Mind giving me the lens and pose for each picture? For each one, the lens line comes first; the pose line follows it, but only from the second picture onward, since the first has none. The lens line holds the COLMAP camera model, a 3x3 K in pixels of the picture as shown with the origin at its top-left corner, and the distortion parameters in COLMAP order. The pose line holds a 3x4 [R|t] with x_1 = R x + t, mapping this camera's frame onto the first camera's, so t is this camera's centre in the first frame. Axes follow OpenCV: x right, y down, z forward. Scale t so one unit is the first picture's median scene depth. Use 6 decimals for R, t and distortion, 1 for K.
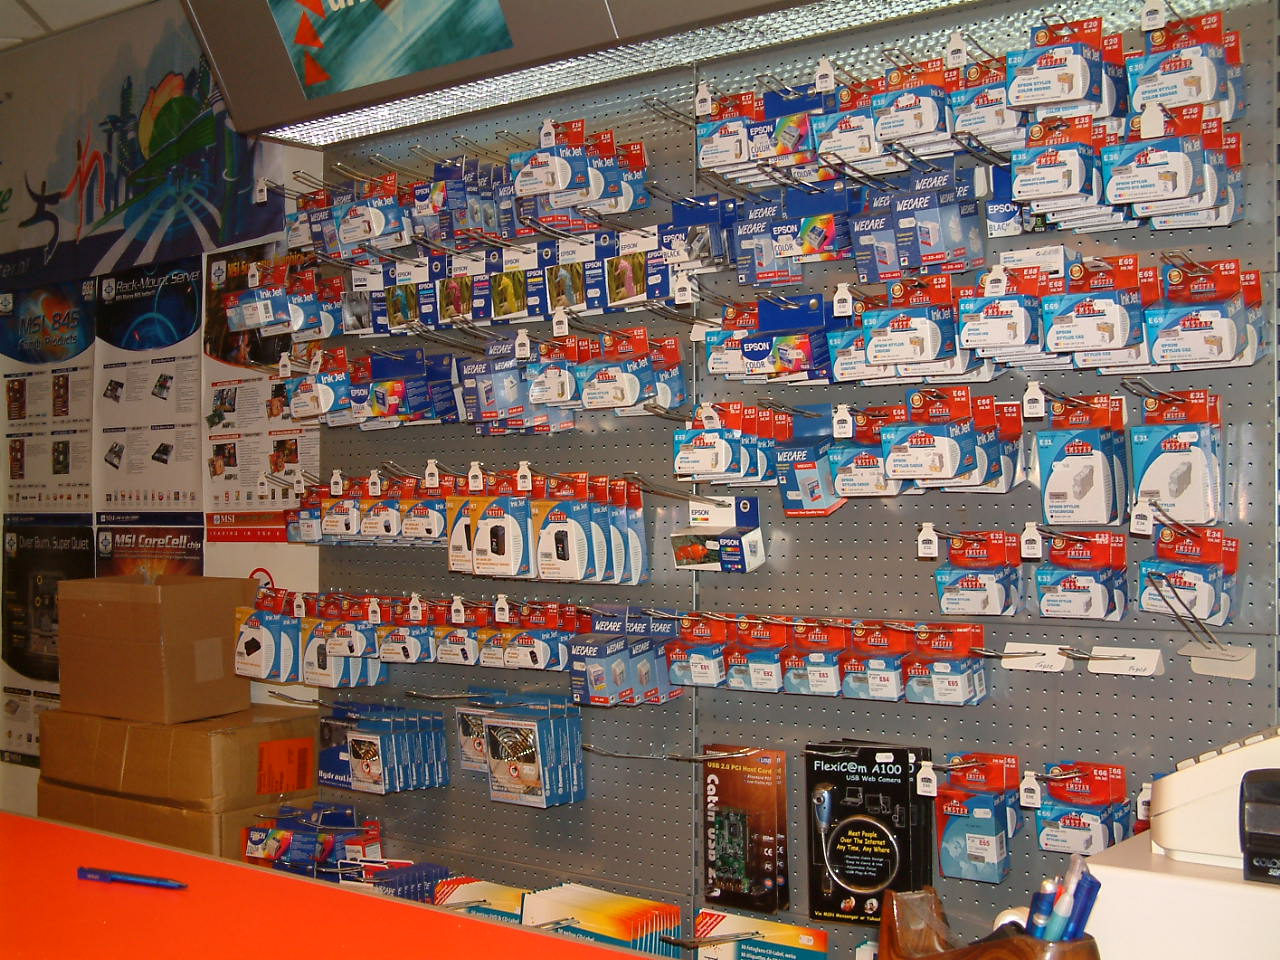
lens RADIAL K [[1600.6, 0, 640.0], [0, 1600.6, 480.0], [0, 0, 1]] dist [-0.174169, 0.452781]
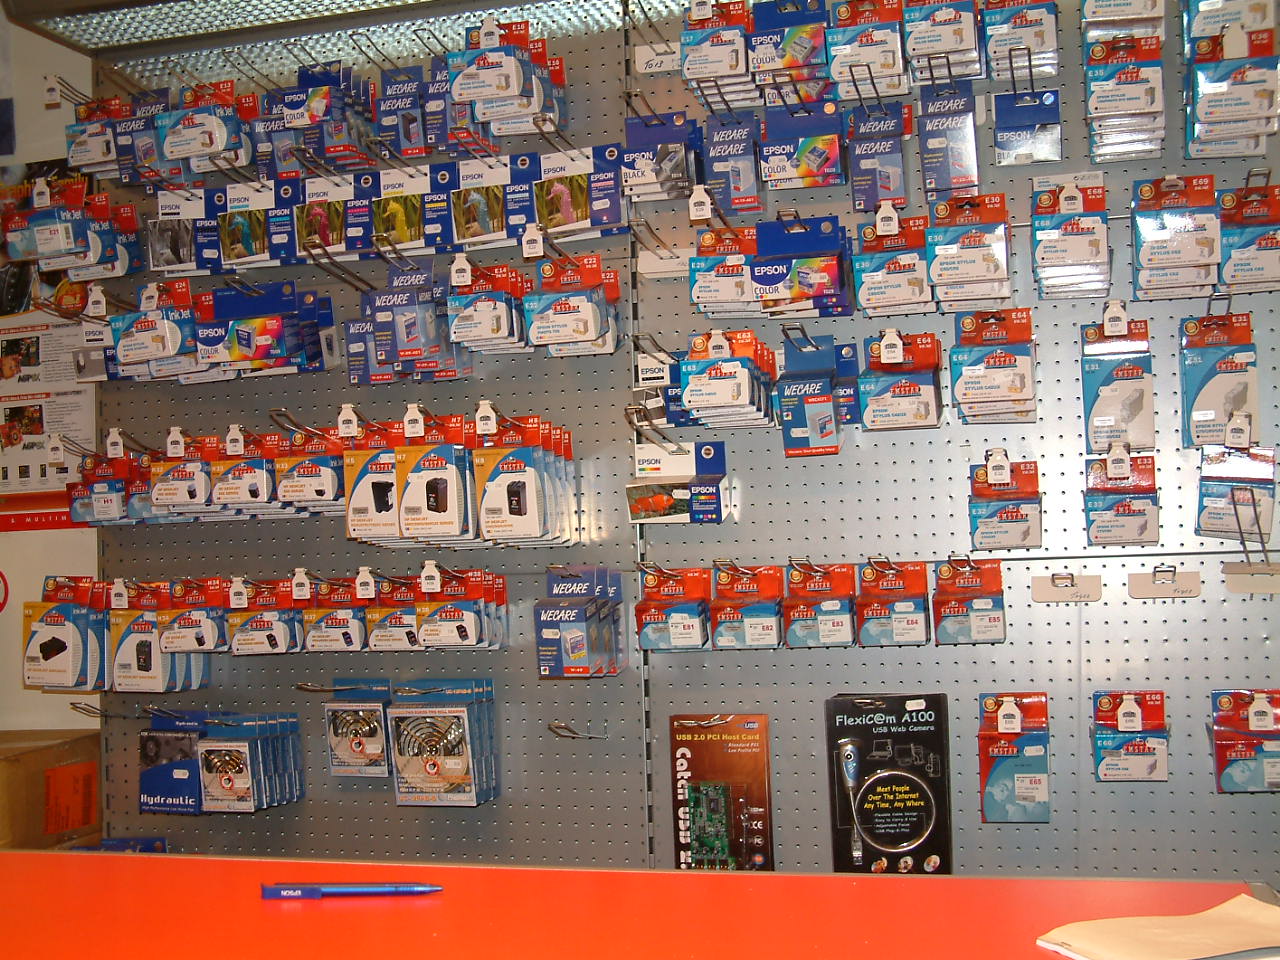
lens RADIAL K [[1600.6, 0, 640.0], [0, 1600.6, 480.0], [0, 0, 1]] dist [-0.174169, 0.452781]
pose [[0.923714, -0.012708, 0.382872, -0.318507], [0.023581, 0.999440, -0.023721, 0.052619], [-0.382356, 0.030940, 0.923497, 0.162729]]
